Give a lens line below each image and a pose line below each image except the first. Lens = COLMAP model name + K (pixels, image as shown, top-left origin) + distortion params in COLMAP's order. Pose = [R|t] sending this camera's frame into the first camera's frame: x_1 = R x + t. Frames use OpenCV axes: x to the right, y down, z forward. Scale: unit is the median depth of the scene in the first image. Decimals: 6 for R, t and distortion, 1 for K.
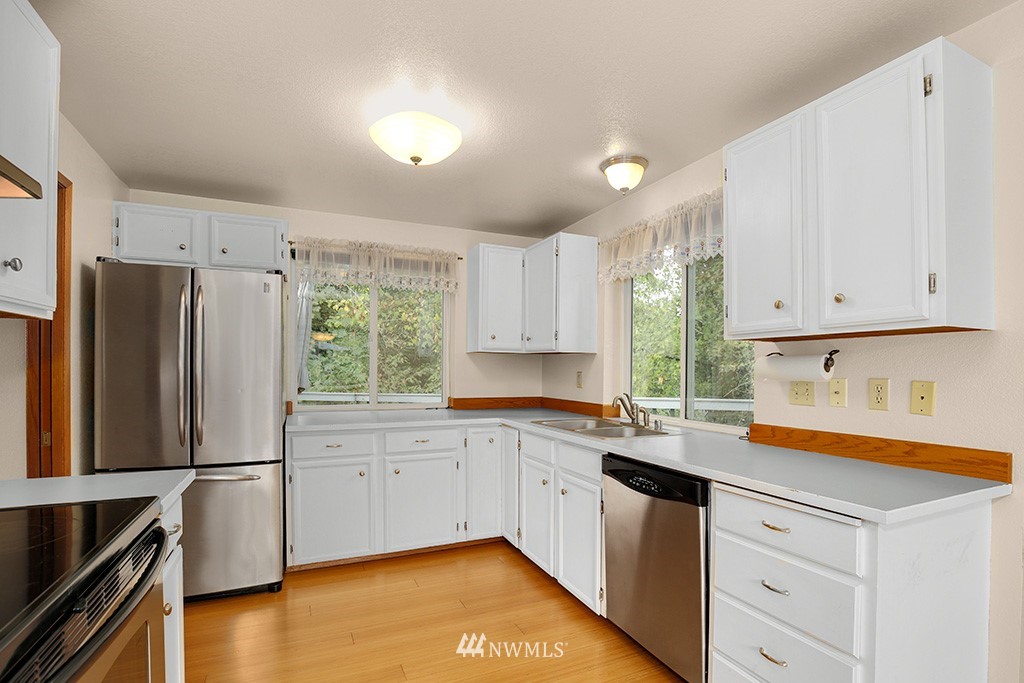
lens RADIAL K [[483.9, 0, 512.9], [0, 483.9, 366.8], [0, 0, 1]] dist [-0.023346, 0.000118]
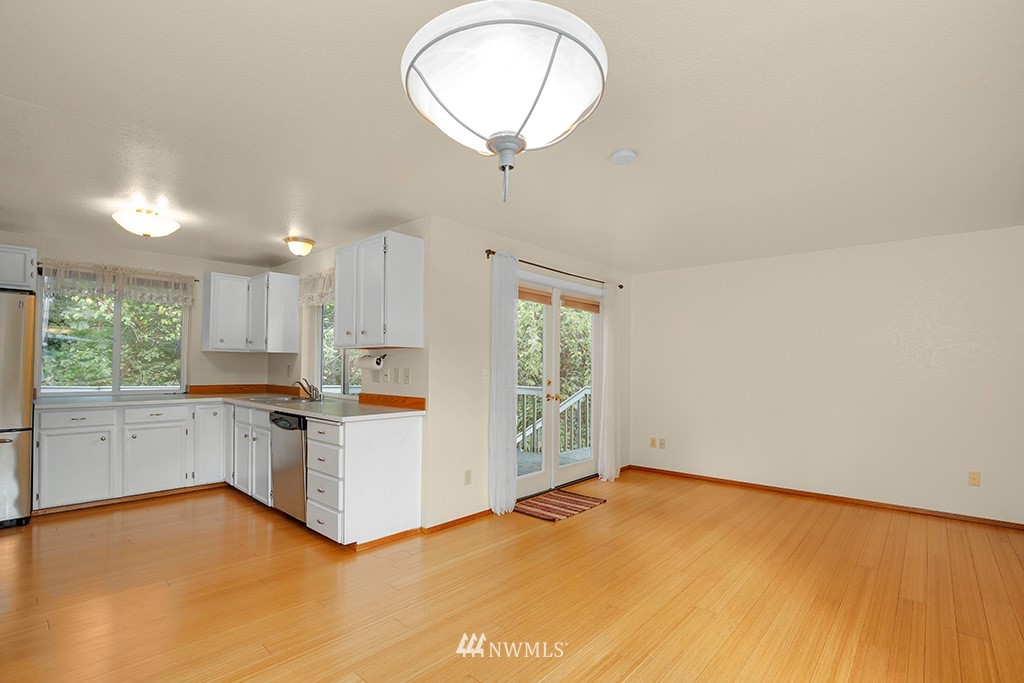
lens RADIAL K [[479.6, 0, 509.6], [0, 479.6, 354.3], [0, 0, 1]] dist [-0.020432, 0.001355]
pose [[0.921377, 0.011813, 0.388491, 0.212361], [-0.005055, 0.999818, -0.018413, -0.000714], [-0.388638, 0.015002, 0.921268, -0.644441]]
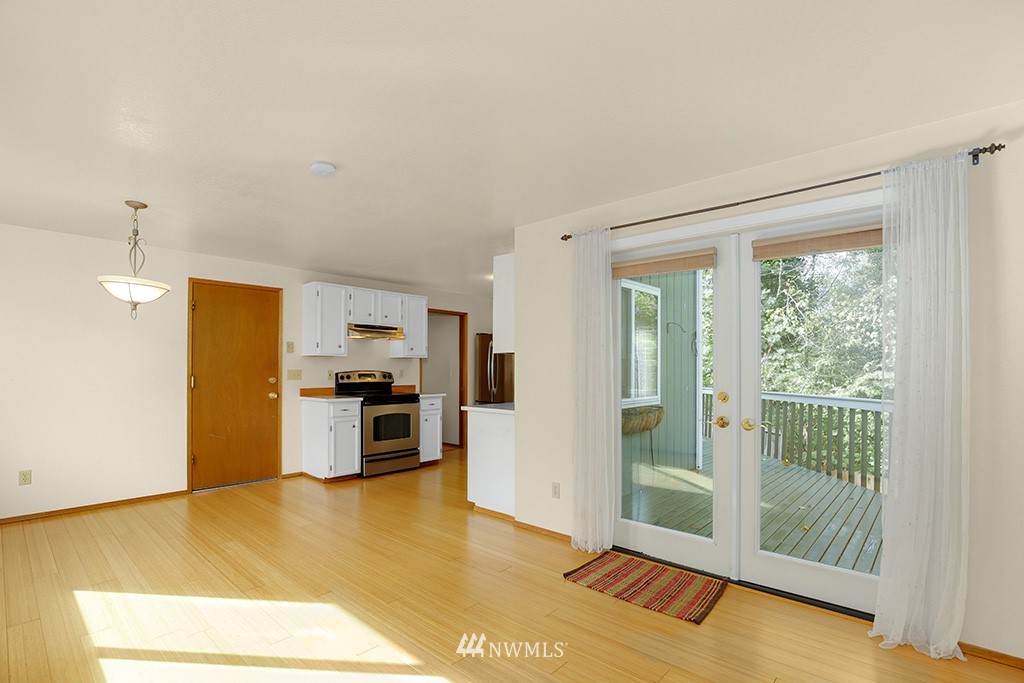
lens RADIAL K [[483.9, 0, 512.9], [0, 483.9, 366.8], [0, 0, 1]] dist [-0.023346, 0.000118]
pose [[0.399615, -0.005969, -0.916664, 1.540314], [-0.000536, 0.999977, -0.006745, 0.007783], [0.916683, 0.003187, 0.399603, -0.043762]]
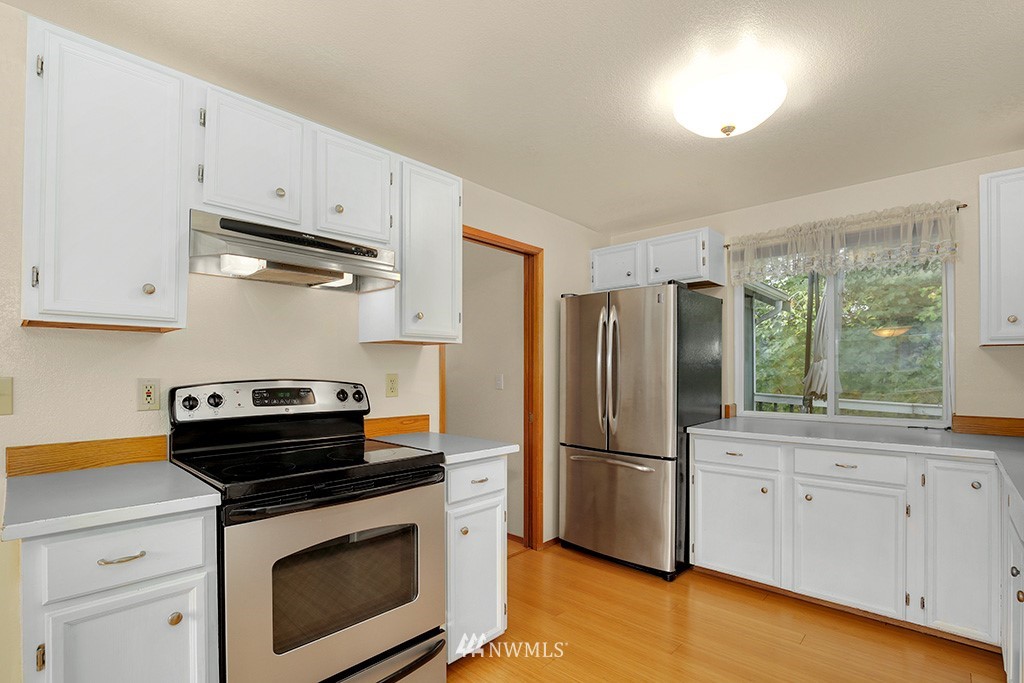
lens RADIAL K [[483.9, 0, 512.9], [0, 483.9, 366.8], [0, 0, 1]] dist [-0.023346, 0.000118]
pose [[0.385903, -0.013044, -0.922447, 0.300349], [0.003352, 0.999913, -0.012737, 0.003985], [0.922533, 0.001823, 0.385913, 0.213167]]
